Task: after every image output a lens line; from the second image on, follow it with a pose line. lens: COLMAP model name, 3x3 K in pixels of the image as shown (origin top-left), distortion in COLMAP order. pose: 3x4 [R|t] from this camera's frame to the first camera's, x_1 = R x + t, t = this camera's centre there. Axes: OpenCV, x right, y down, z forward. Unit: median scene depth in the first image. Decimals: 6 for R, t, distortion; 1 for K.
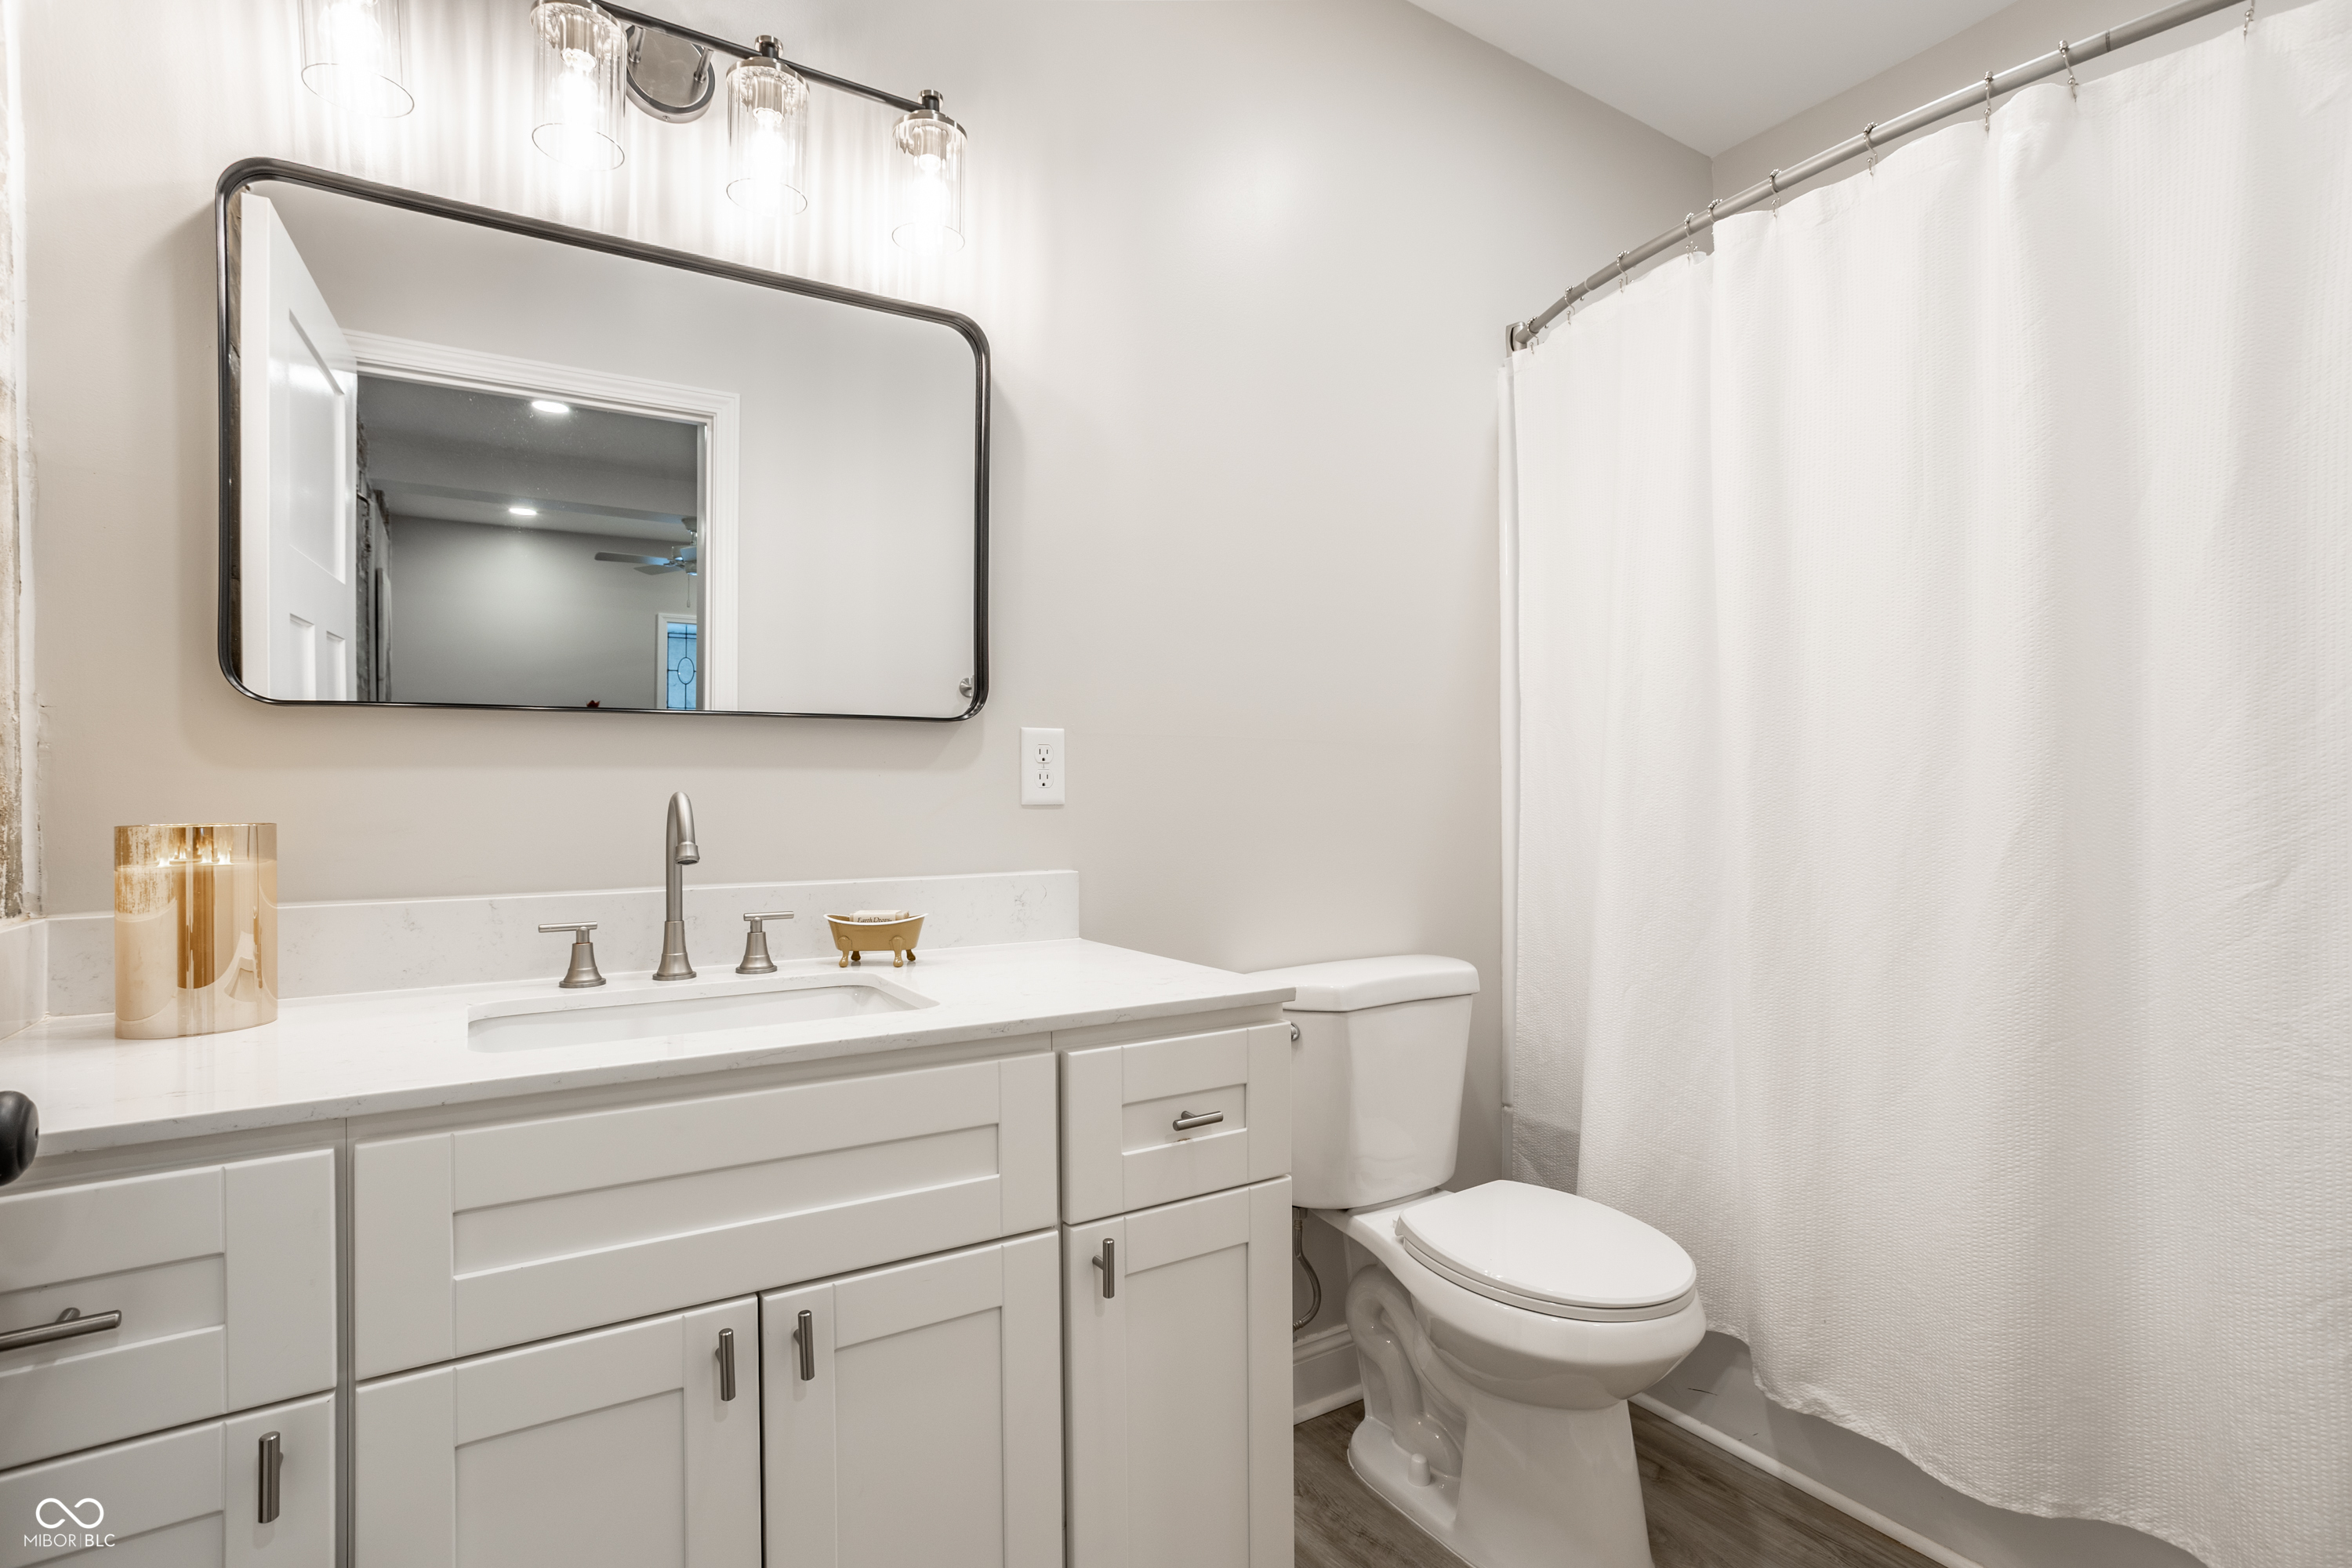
lens RADIAL K [[1155.0, 0, 1176.5], [0, 1155.0, 794.3], [0, 0, 1]] dist [-0.044705, 0.015952]
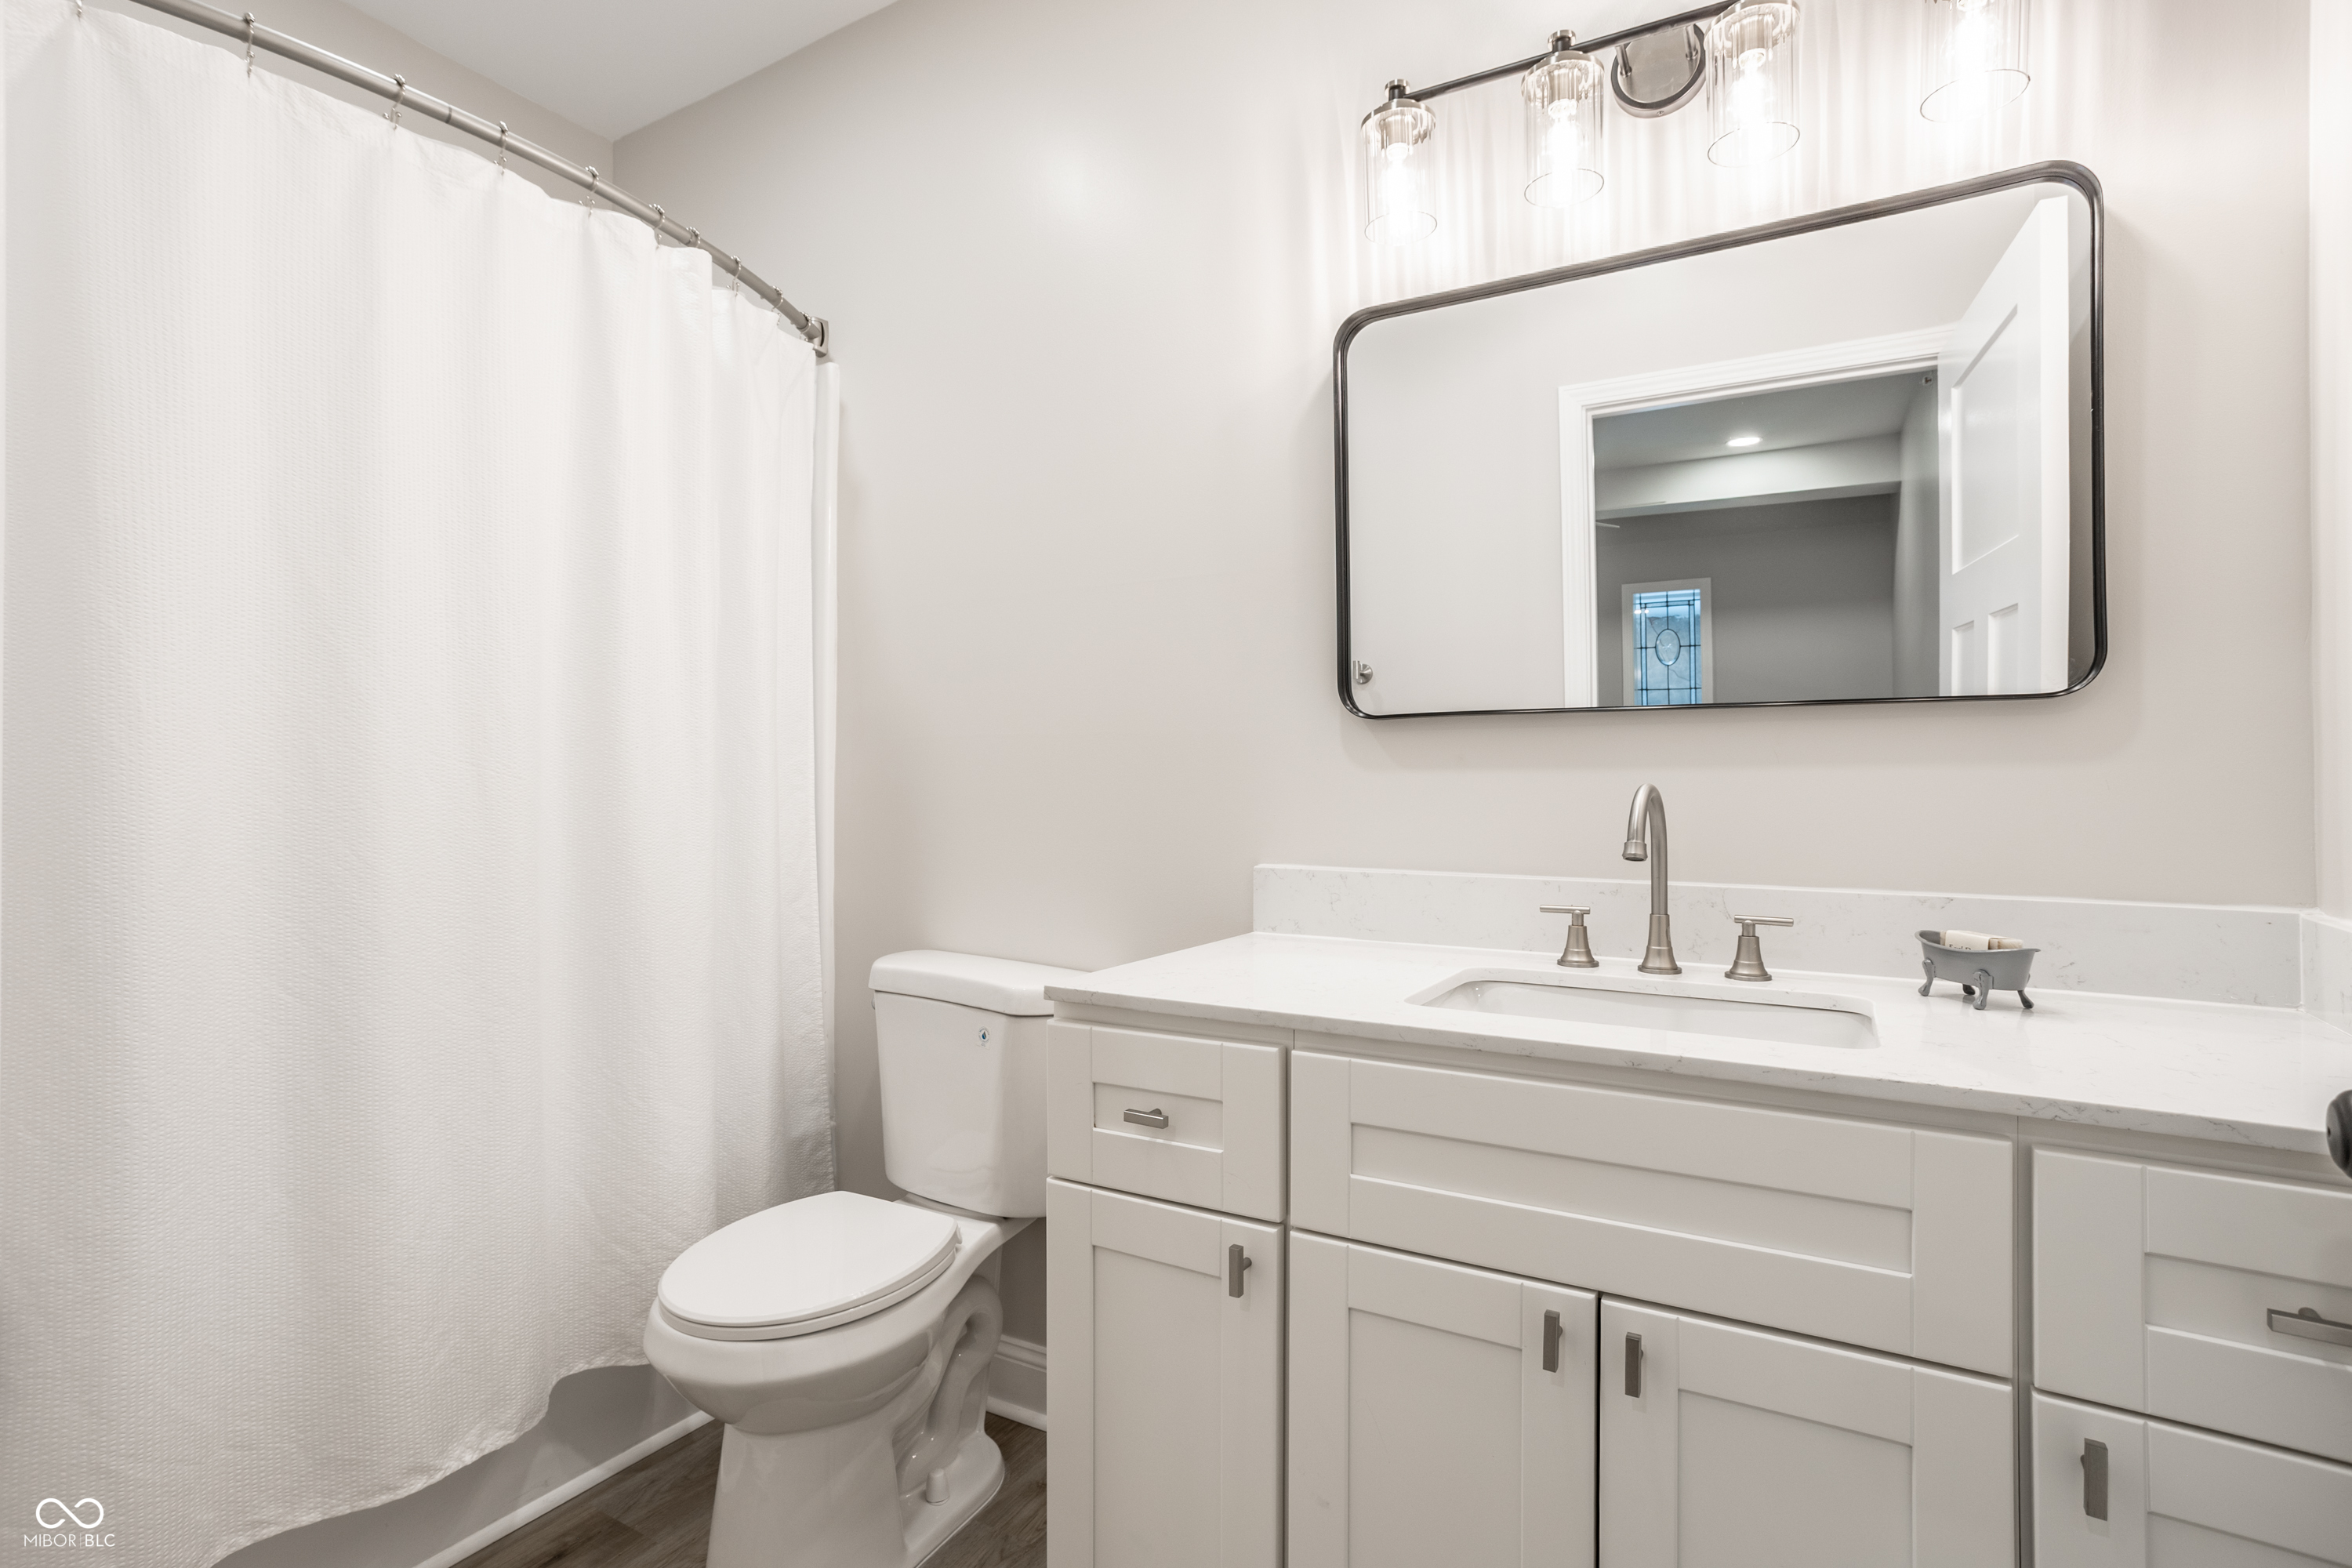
lens RADIAL K [[1140.2, 0, 1176.0], [0, 1140.2, 784.0], [0, 0, 1]] dist [-0.028543, 0.024863]
pose [[0.454299, 0.002540, -0.890845, 0.283735], [-0.006898, 0.999976, -0.000666, -0.000385], [0.890822, 0.006448, 0.454306, 0.185757]]
